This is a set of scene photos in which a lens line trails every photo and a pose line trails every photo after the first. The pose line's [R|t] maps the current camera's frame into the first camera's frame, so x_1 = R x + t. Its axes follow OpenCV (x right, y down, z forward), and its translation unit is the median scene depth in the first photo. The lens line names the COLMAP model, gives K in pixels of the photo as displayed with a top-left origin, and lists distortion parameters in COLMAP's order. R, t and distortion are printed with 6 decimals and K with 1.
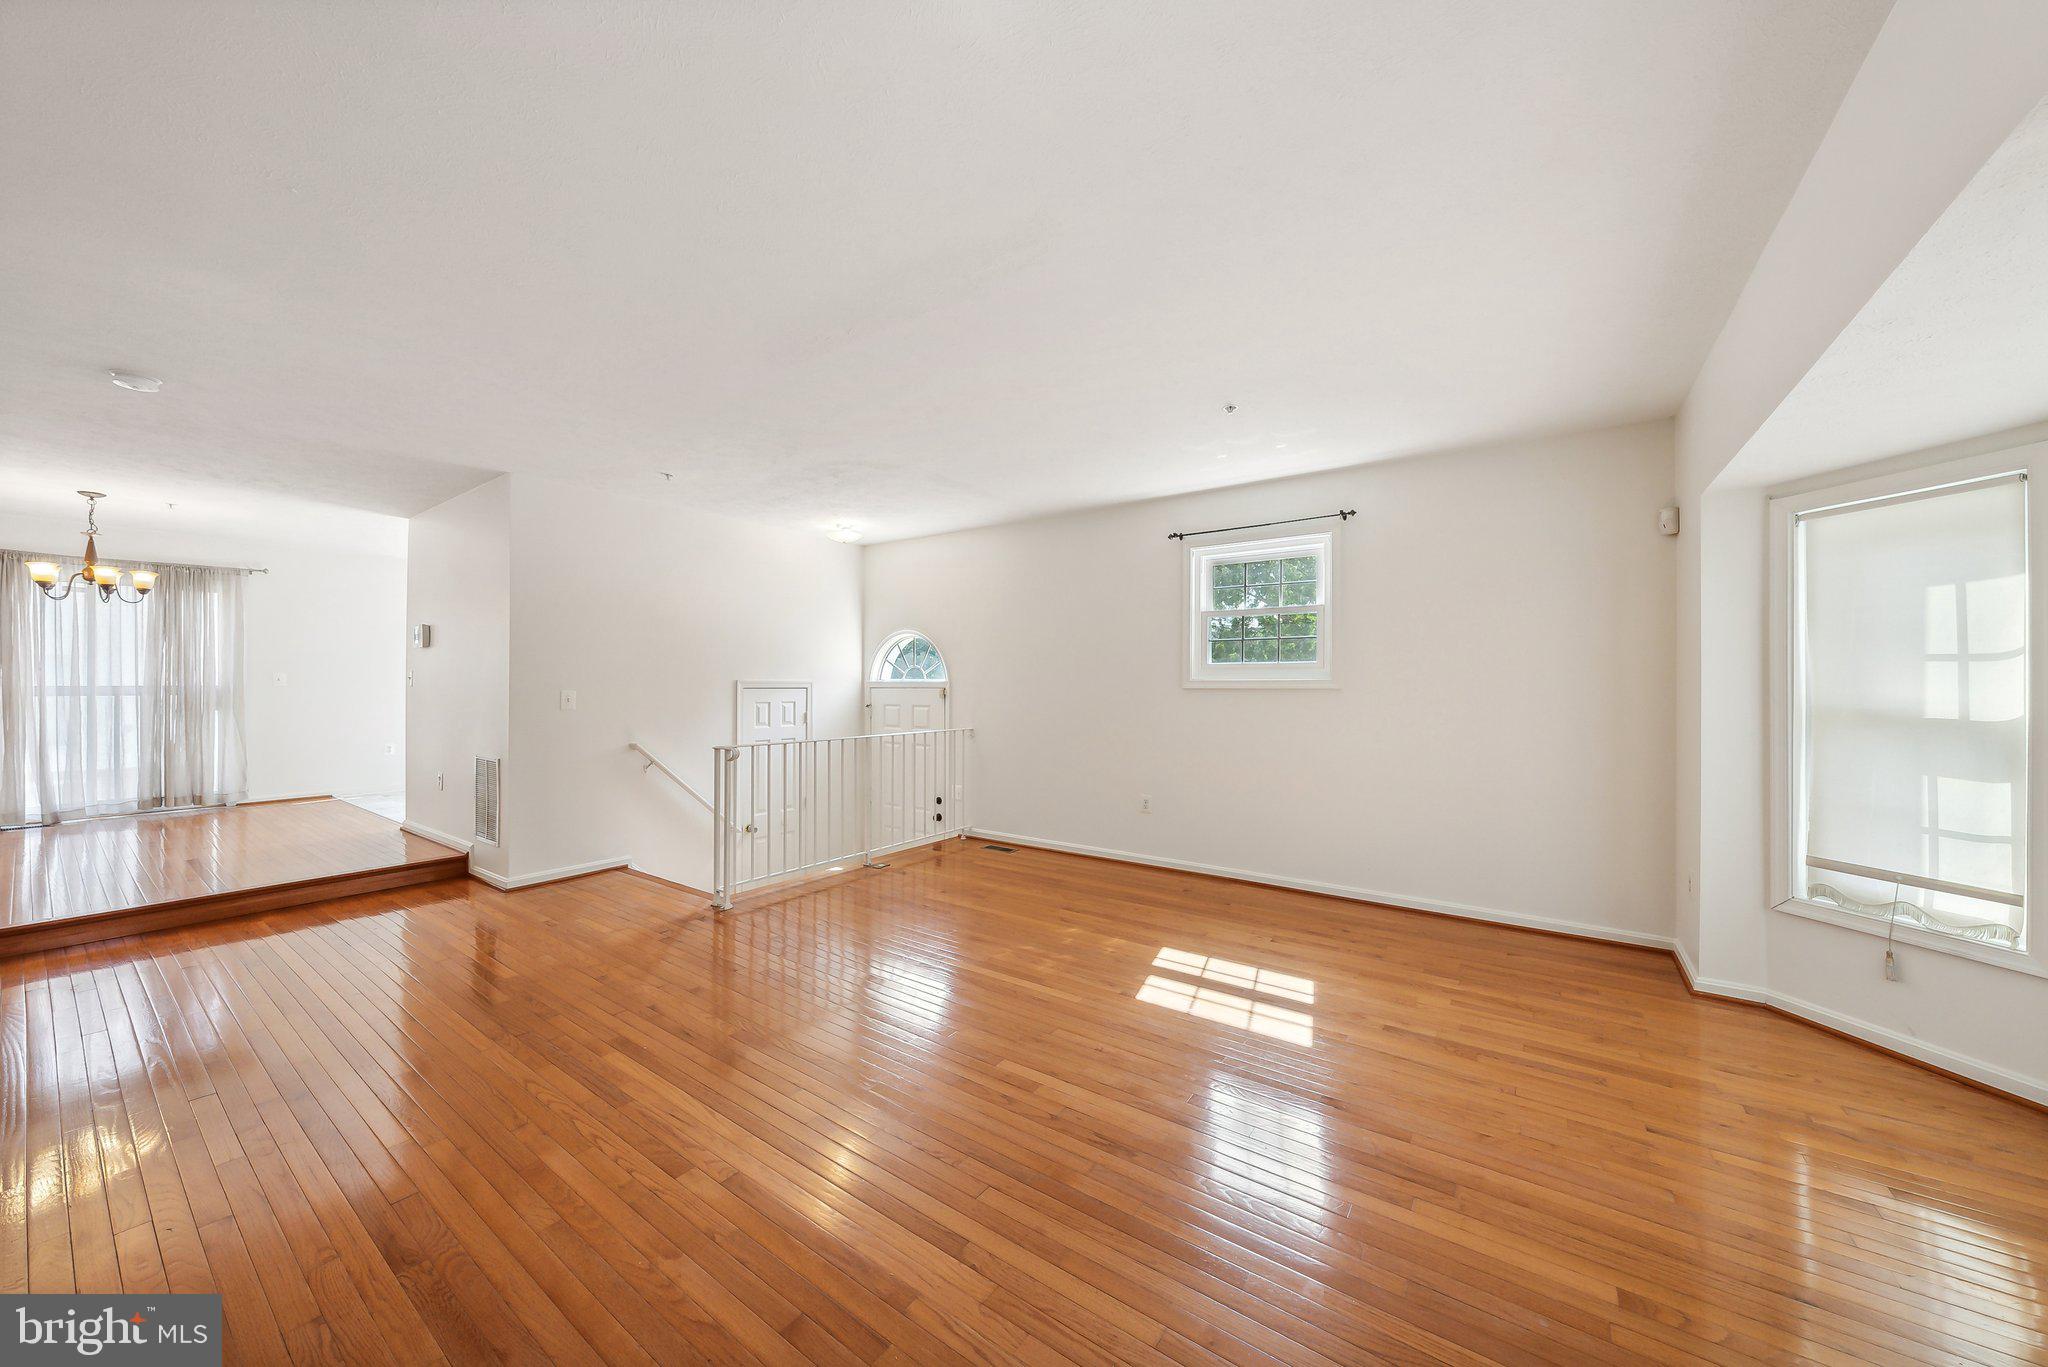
lens RADIAL K [[708.1, 0, 1019.7], [0, 708.1, 679.4], [0, 0, 1]] dist [-0.005461, 0.000714]
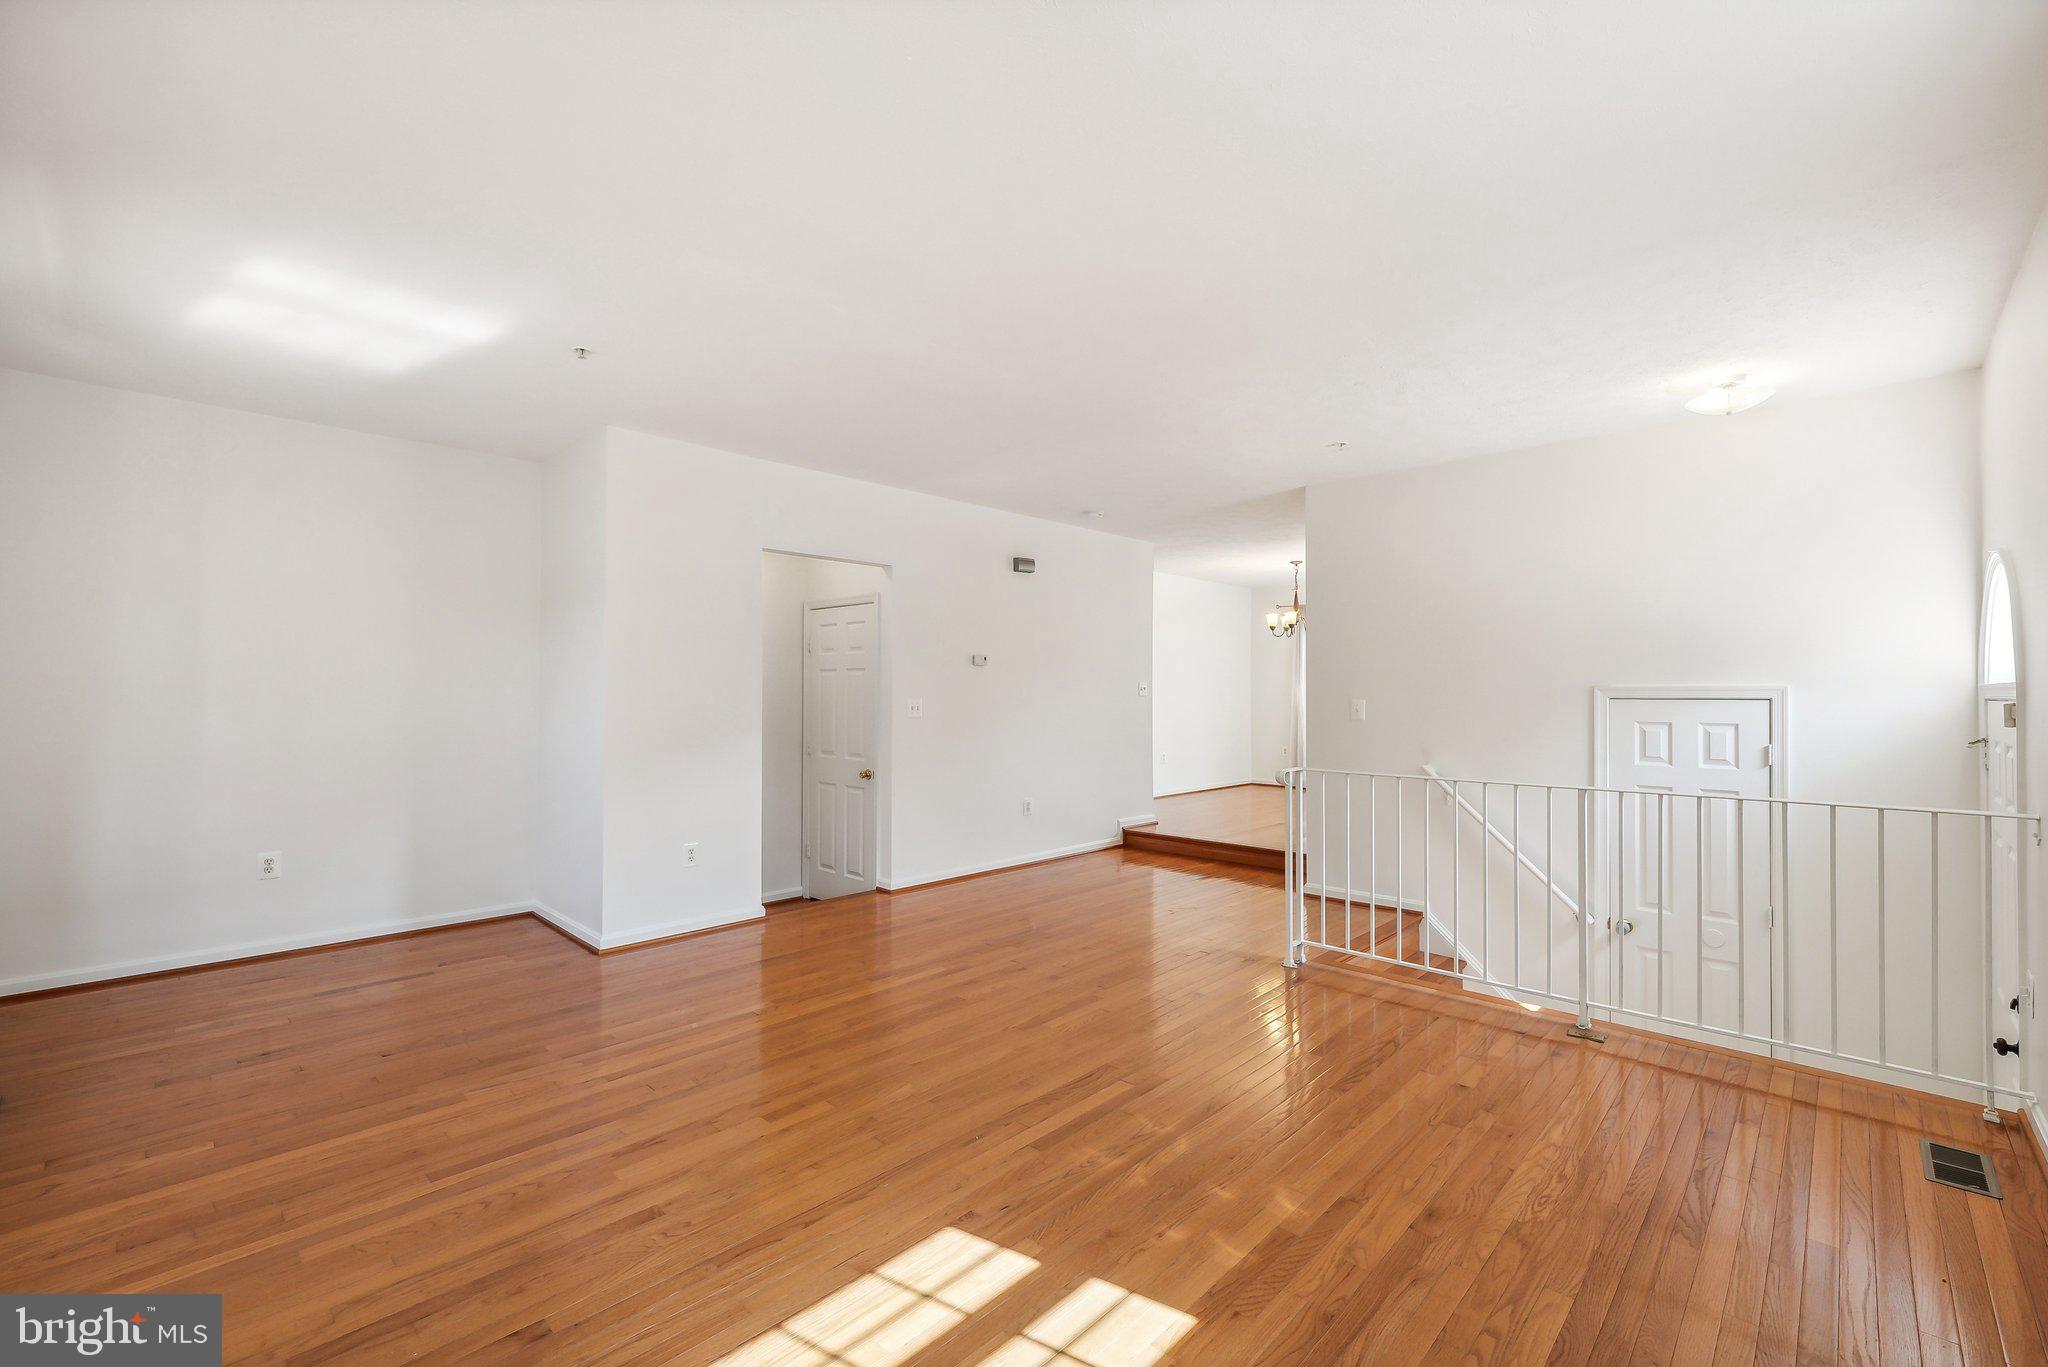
lens RADIAL K [[884.5, 0, 1045.2], [0, 884.5, 689.3], [0, 0, 1]] dist [0.001959, 0.000118]
pose [[-0.133869, -0.006917, -0.990975, 0.547921], [0.007020, 0.999944, -0.007928, 0.007762], [0.990974, -0.008018, -0.133813, 0.730308]]
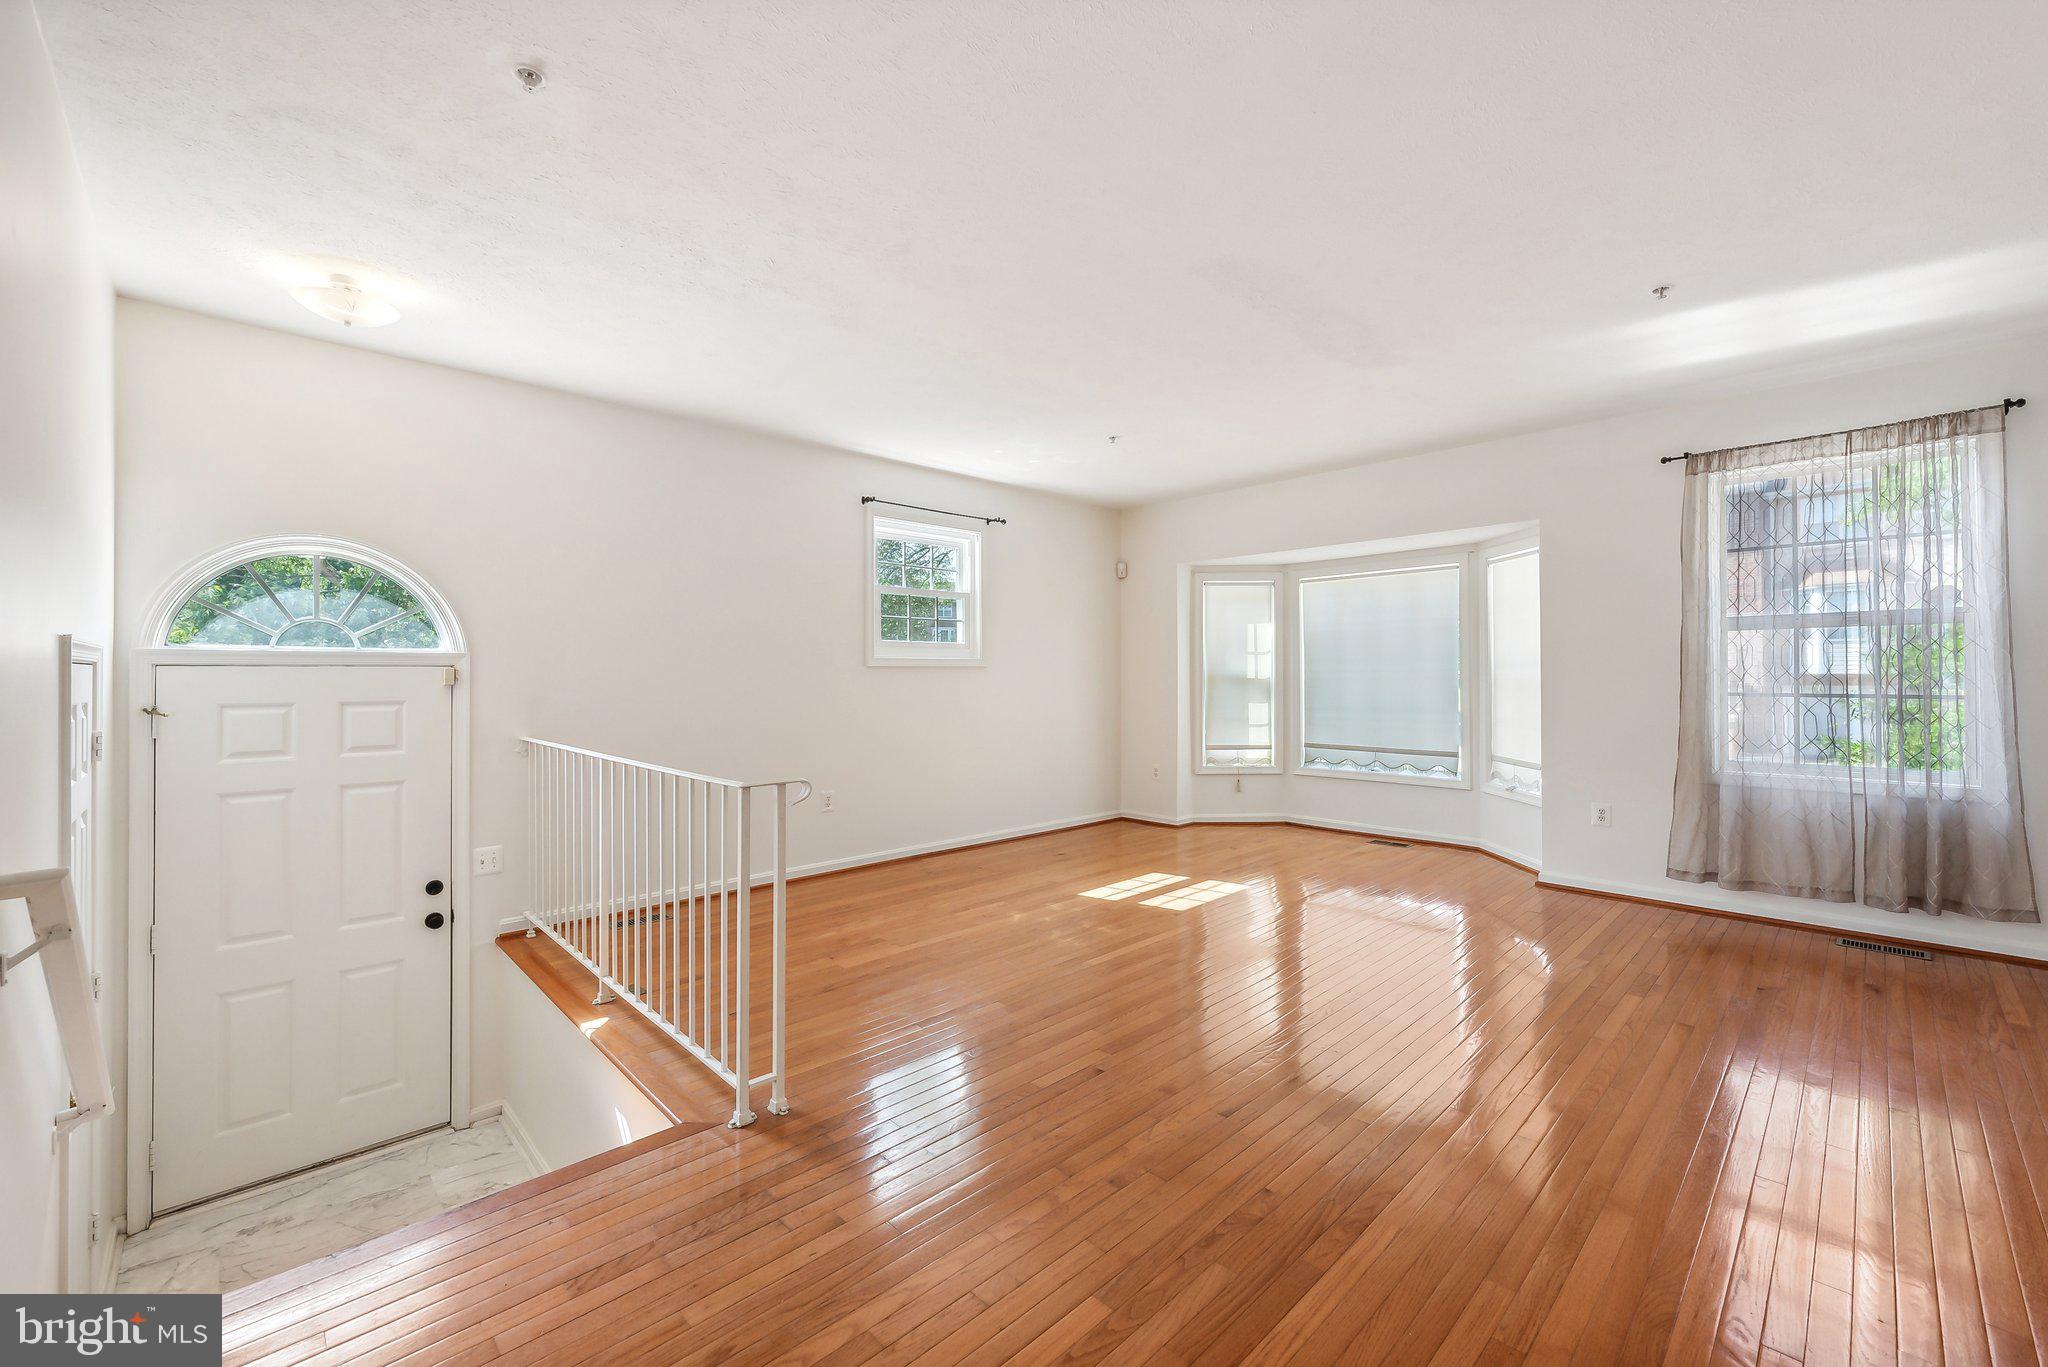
lens RADIAL K [[807.1, 0, 1041.8], [0, 807.1, 672.6], [0, 0, 1]] dist [-0.003859, -0.000564]
pose [[0.180654, -0.003210, 0.983541, -0.789669], [-0.006295, 0.999970, 0.004420, 0.014470], [-0.983527, -0.006990, 0.180629, 0.612794]]
